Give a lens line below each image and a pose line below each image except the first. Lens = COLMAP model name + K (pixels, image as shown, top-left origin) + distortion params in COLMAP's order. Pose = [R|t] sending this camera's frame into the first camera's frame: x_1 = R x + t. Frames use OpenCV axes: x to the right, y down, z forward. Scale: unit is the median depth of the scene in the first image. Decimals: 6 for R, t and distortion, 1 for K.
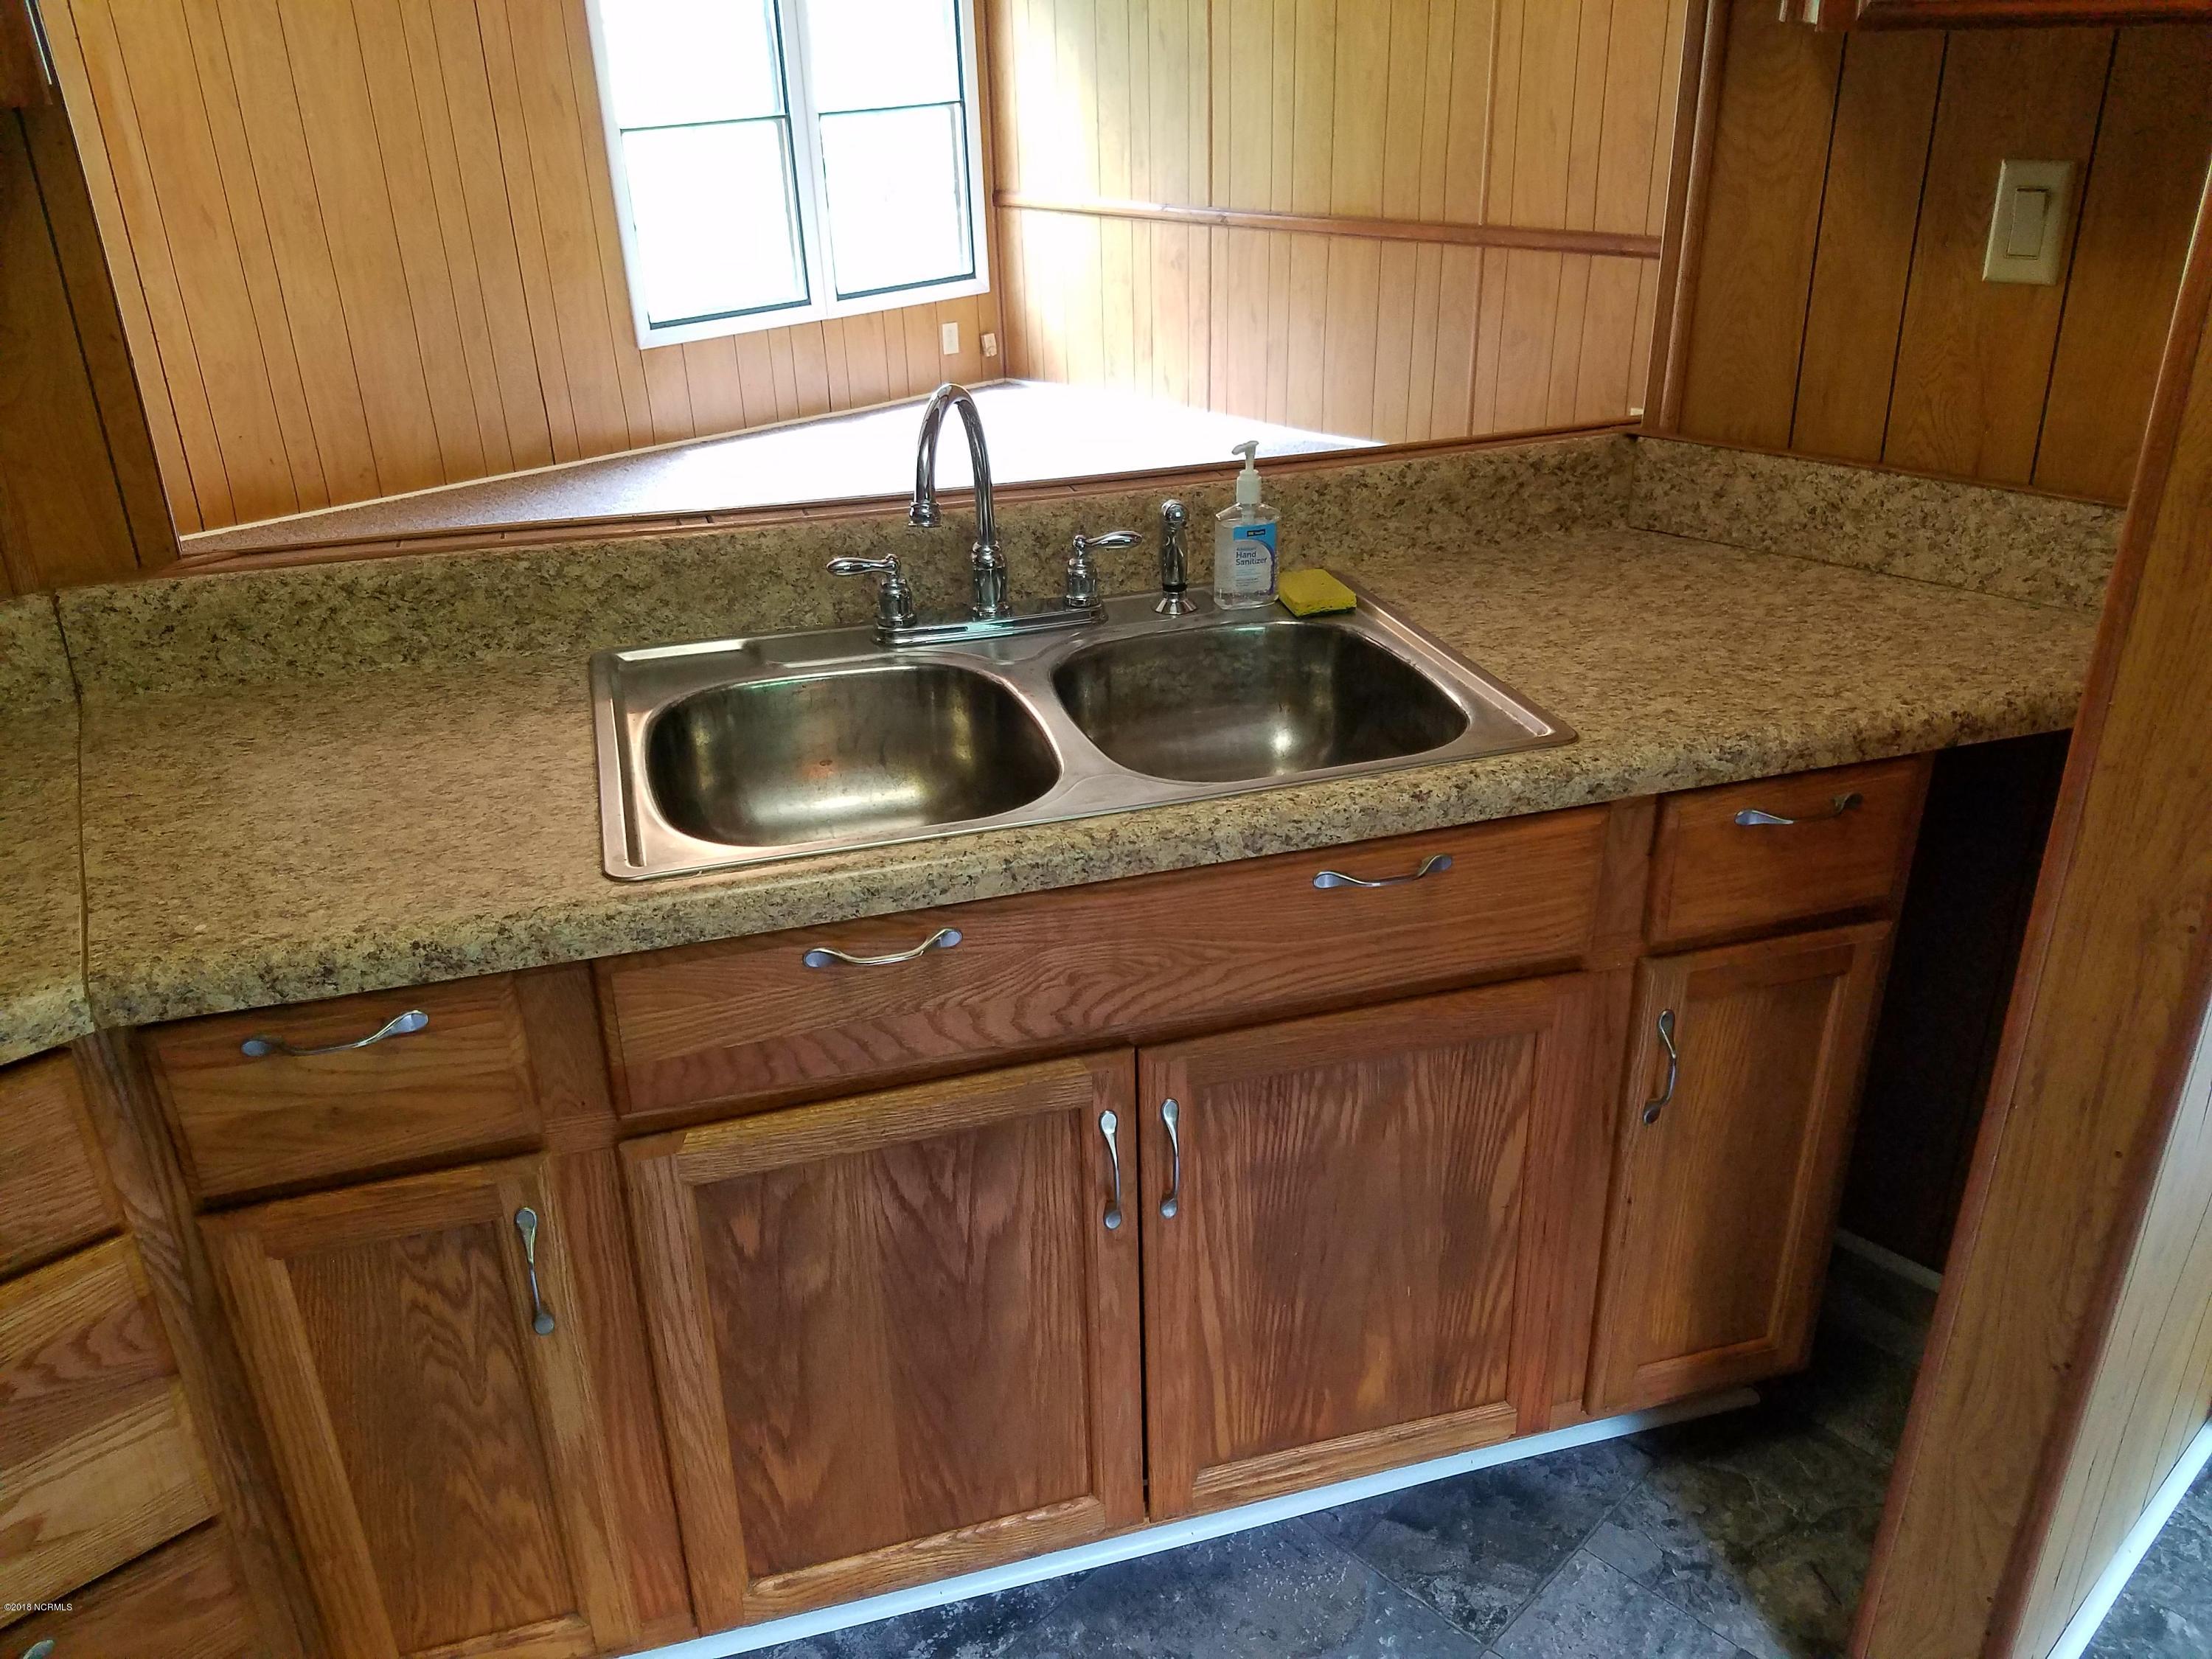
lens RADIAL K [[1677.5, 0, 1070.9], [0, 1677.5, 838.5], [0, 0, 1]] dist [0.257594, -0.501513]
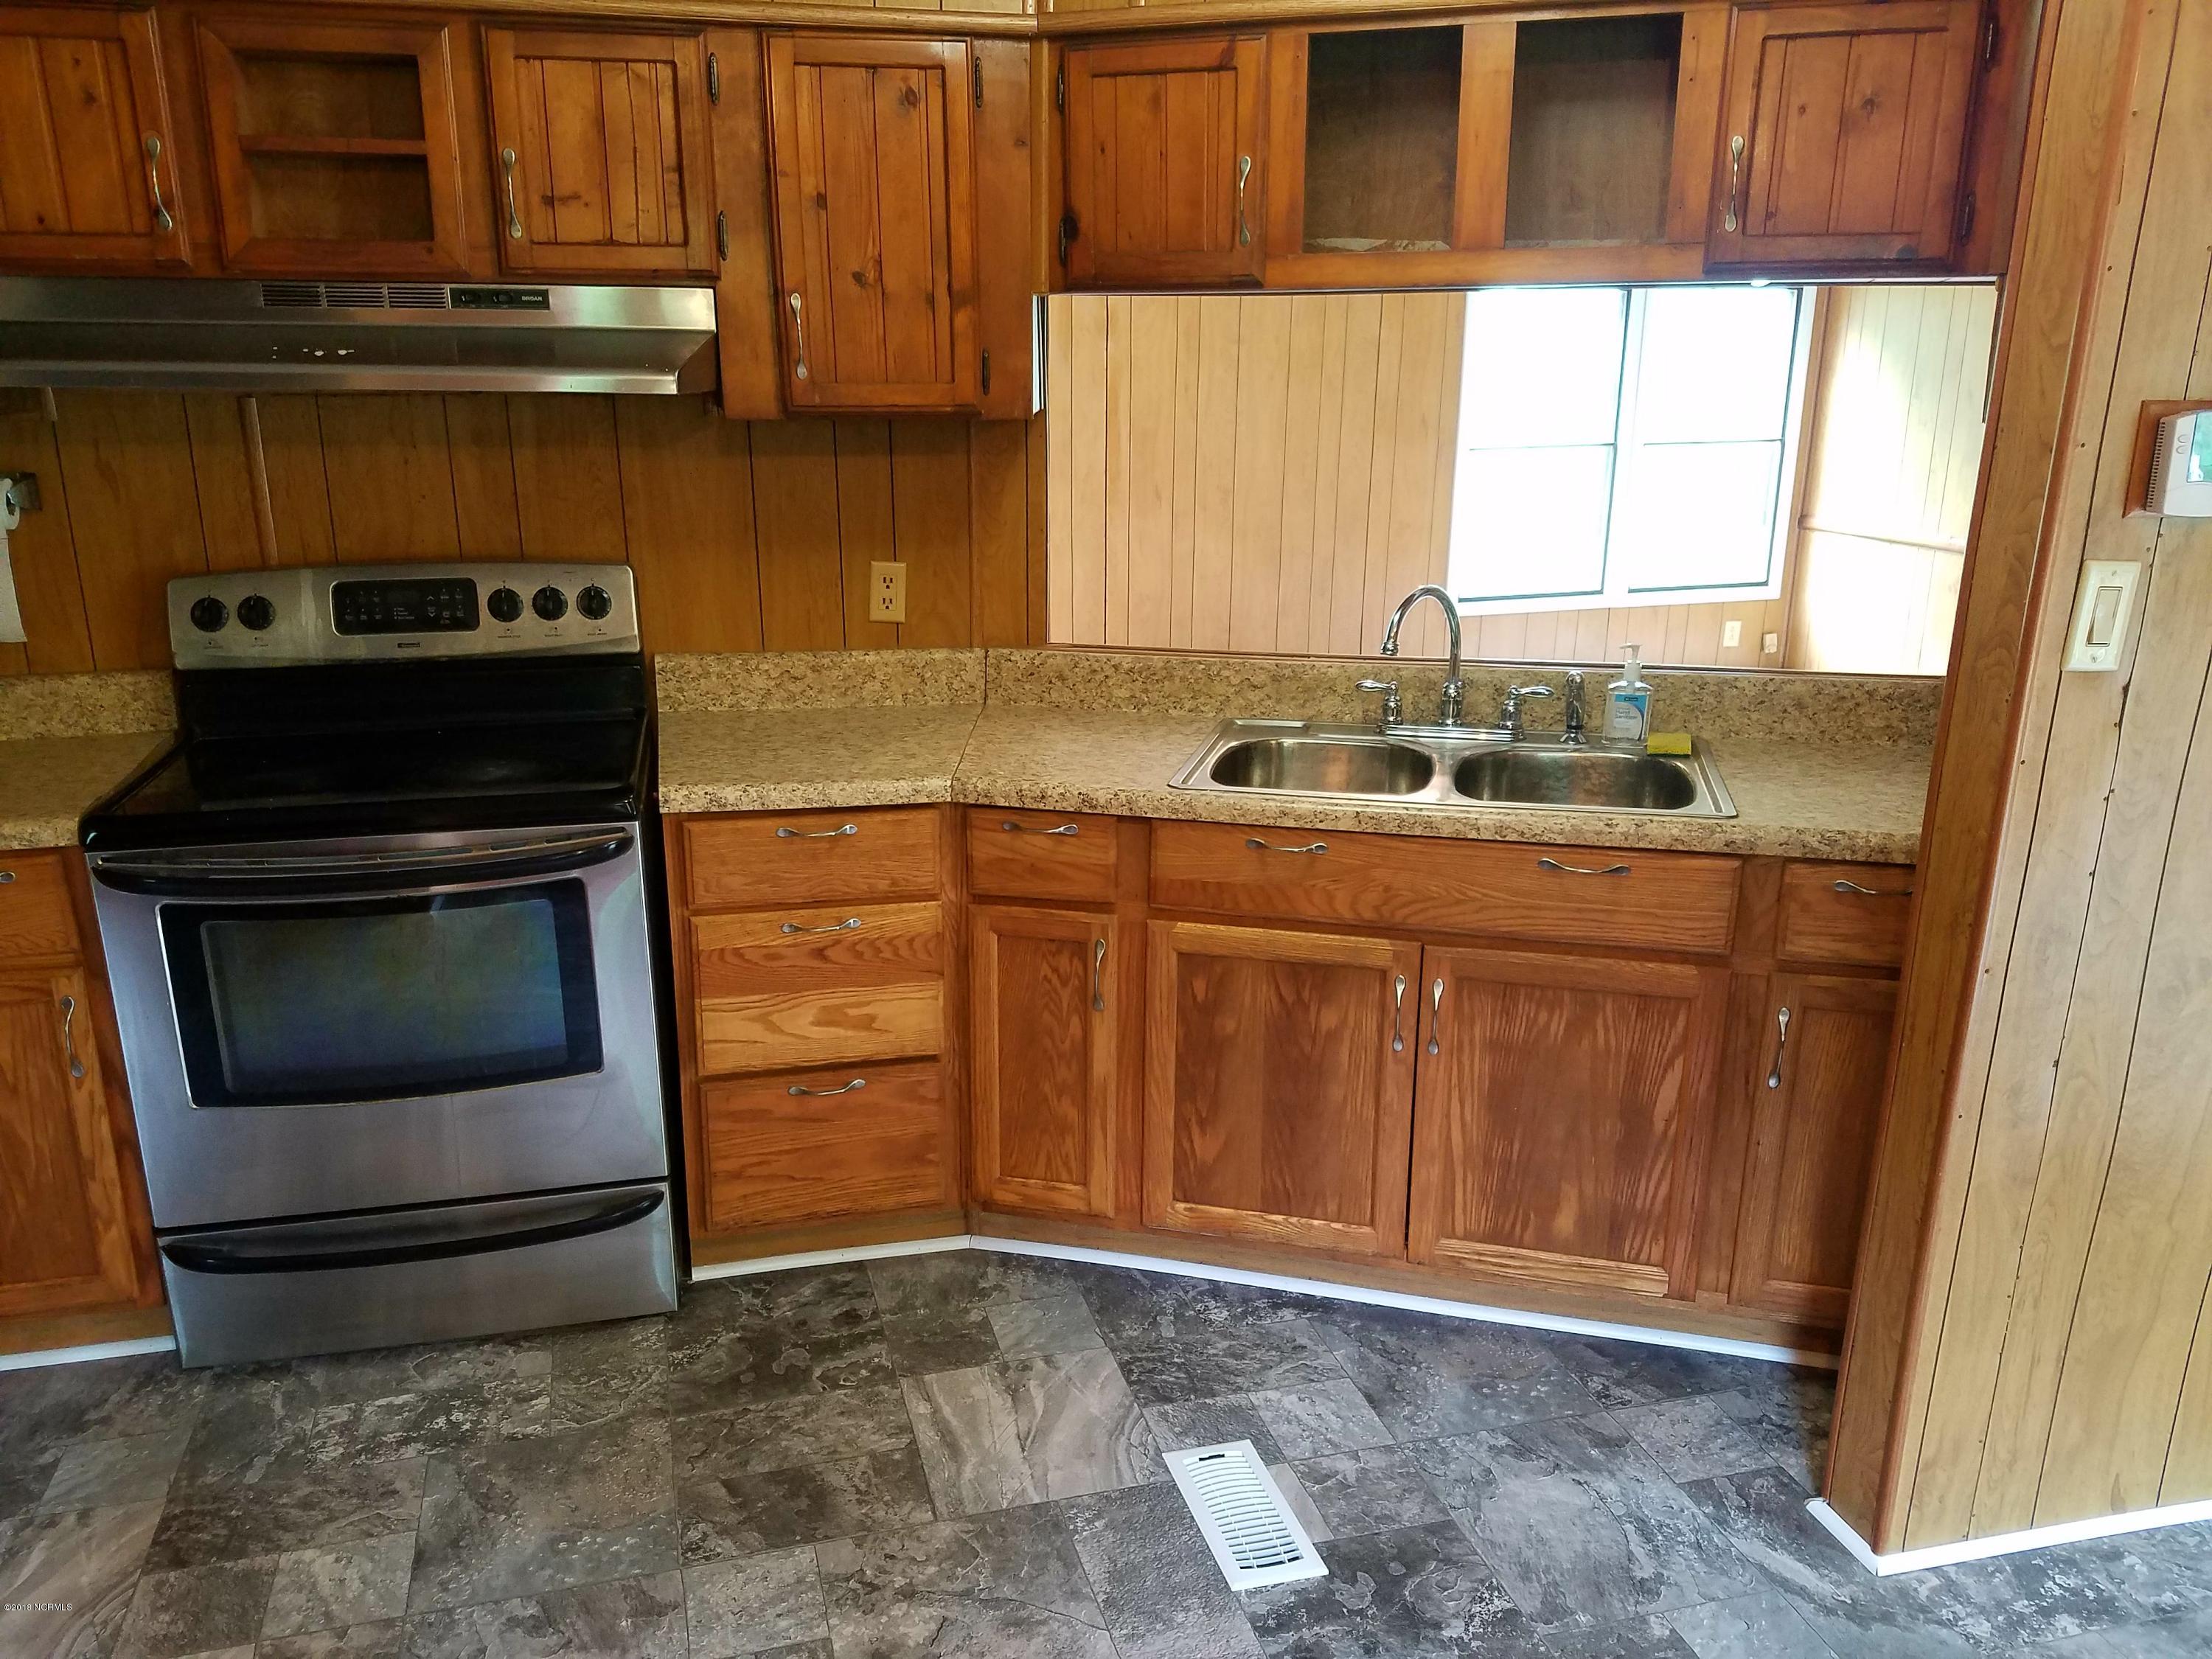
lens RADIAL K [[1674.1, 0, 1063.0], [0, 1674.1, 882.6], [0, 0, 1]] dist [0.234751, -0.413447]
pose [[0.864063, 0.178054, -0.470842, 0.506495], [-0.242844, 0.966756, -0.080066, 0.280006], [0.440933, 0.183523, 0.878577, -0.699505]]
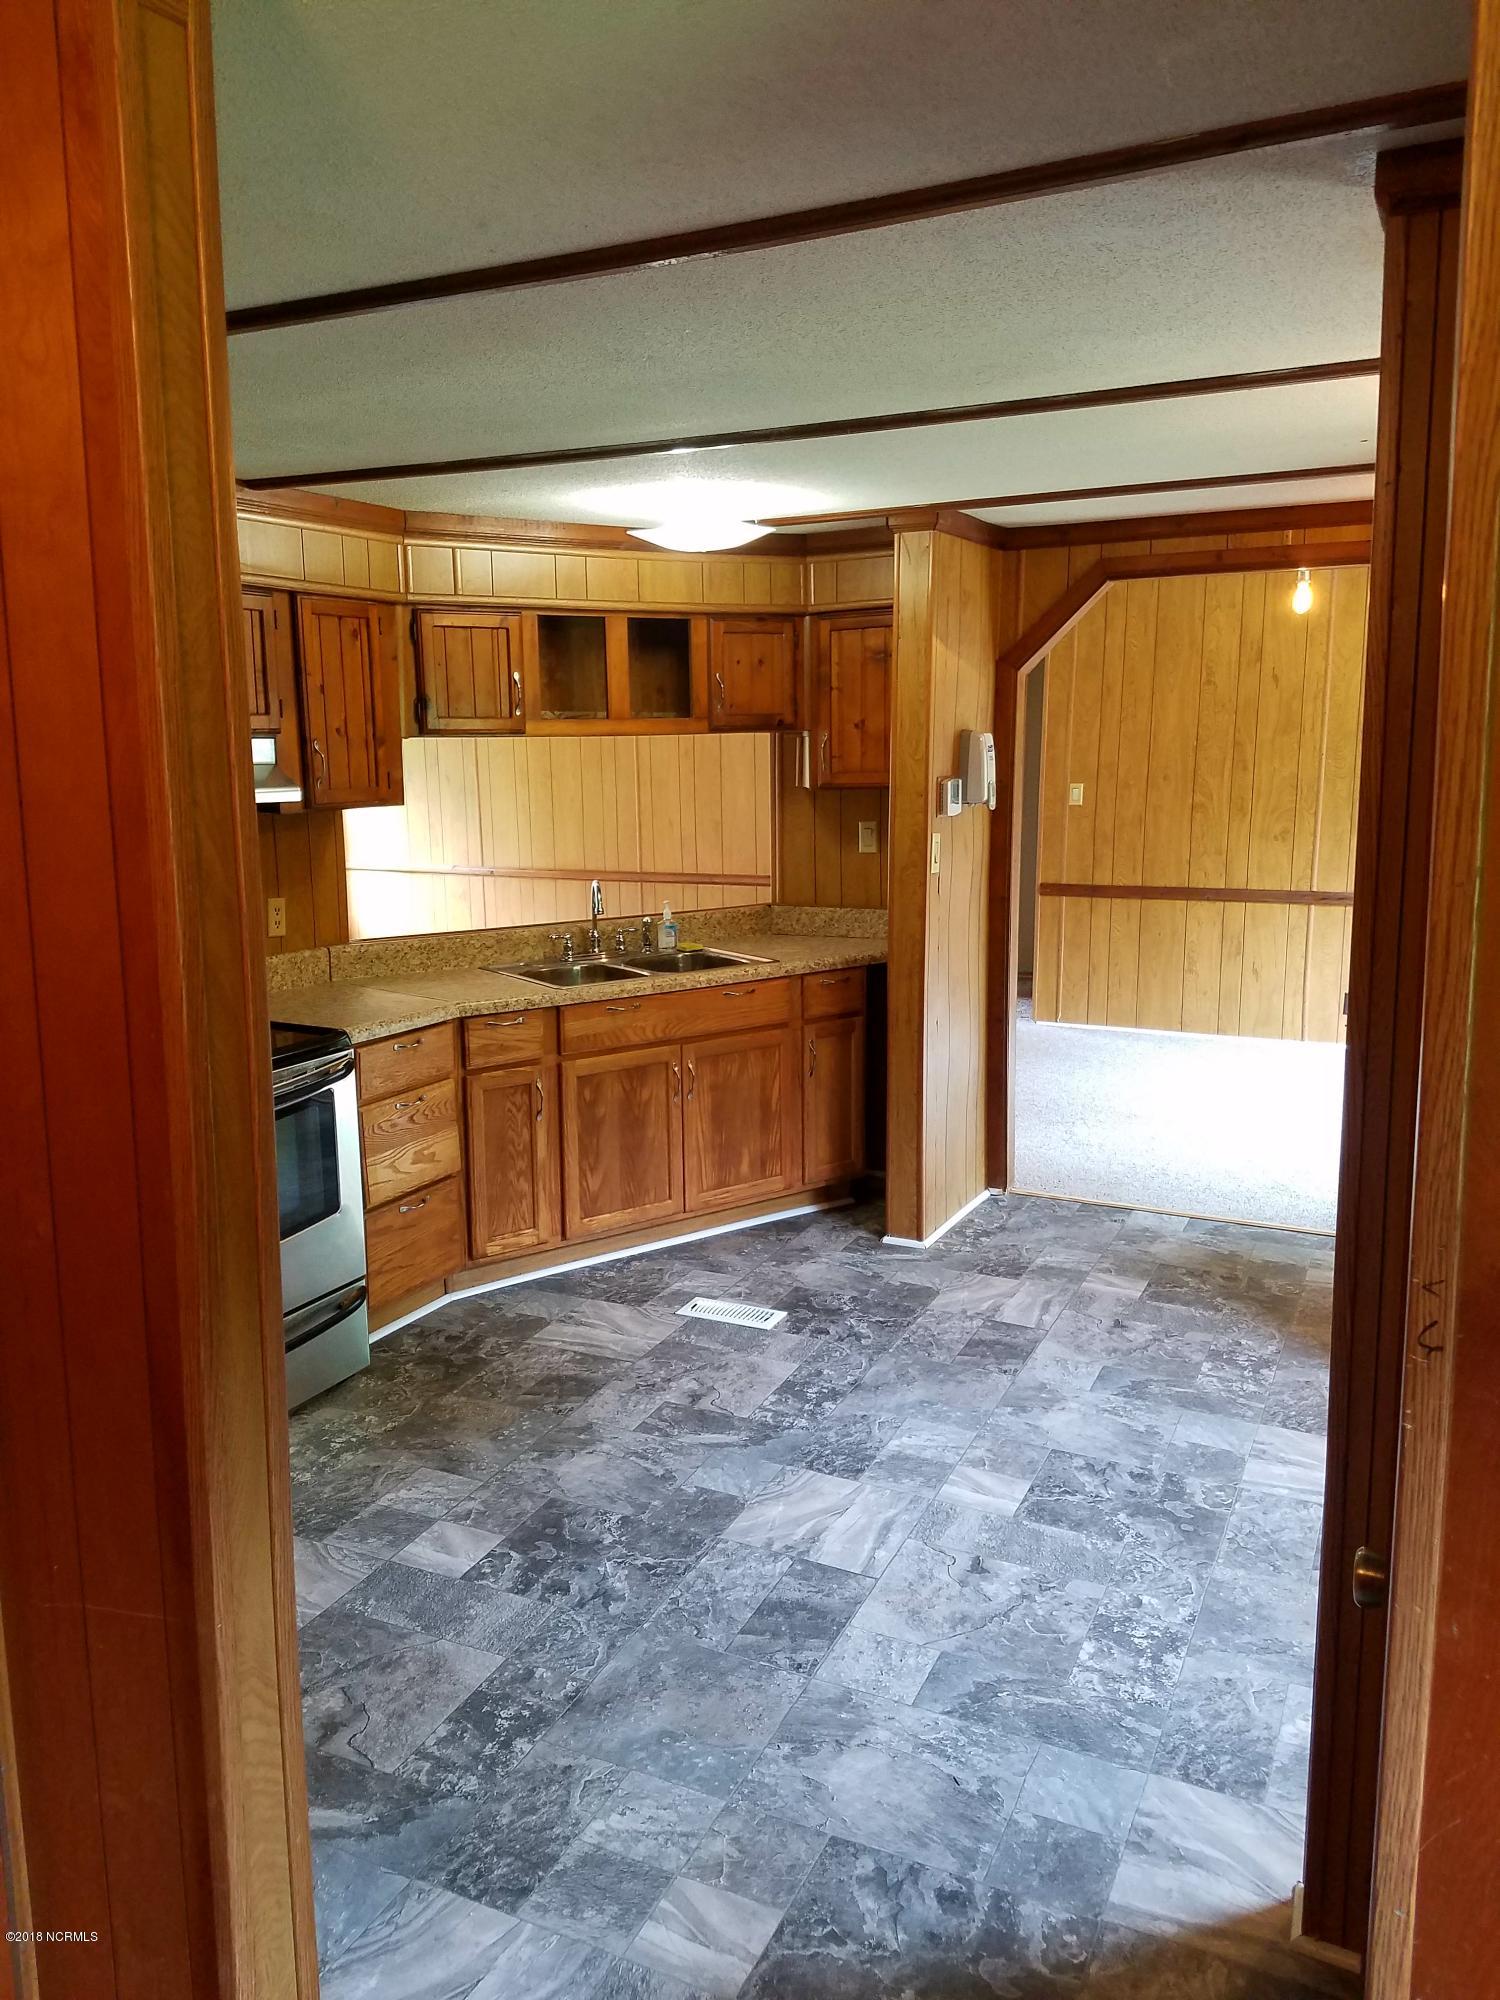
lens RADIAL K [[1549.0, 0, 685.2], [0, 1549.0, 994.7], [0, 0, 1]] dist [0.235987, -0.406752]
pose [[0.948134, -0.038864, 0.315487, -0.936031], [0.127594, 0.955562, -0.265745, 0.851925], [-0.291139, 0.292216, 0.910960, -1.933168]]
